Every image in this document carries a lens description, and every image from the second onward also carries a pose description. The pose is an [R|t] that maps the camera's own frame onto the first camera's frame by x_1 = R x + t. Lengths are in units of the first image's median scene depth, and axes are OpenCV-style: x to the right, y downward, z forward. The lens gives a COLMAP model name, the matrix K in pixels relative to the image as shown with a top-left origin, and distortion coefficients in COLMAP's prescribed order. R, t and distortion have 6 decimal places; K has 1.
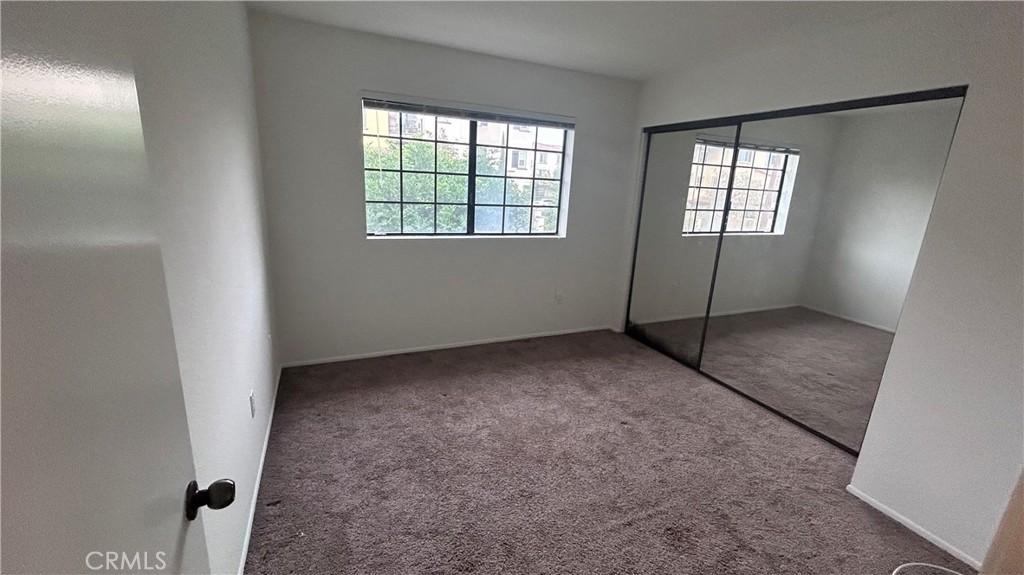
lens RADIAL K [[419.0, 0, 512.0], [0, 419.0, 287.5], [0, 0, 1]] dist [0.000439, 0.000647]
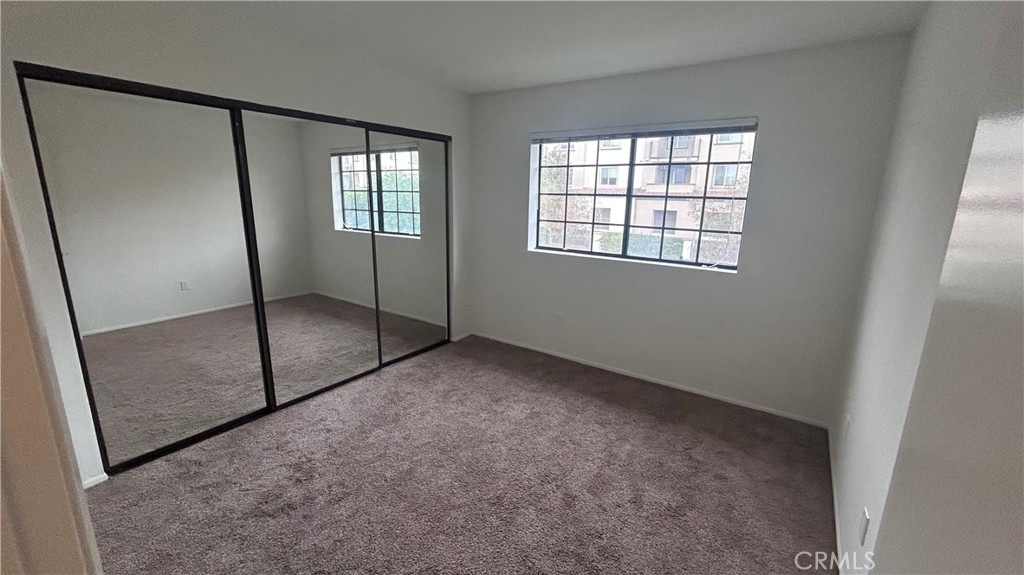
lens RADIAL K [[419.0, 0, 512.0], [0, 419.0, 287.5], [0, 0, 1]] dist [0.000439, 0.000647]
pose [[0.530587, 0.145491, -0.835051, 0.793029], [-0.207492, 0.977480, 0.038466, -0.051217], [0.821842, 0.152857, 0.548827, 0.352963]]
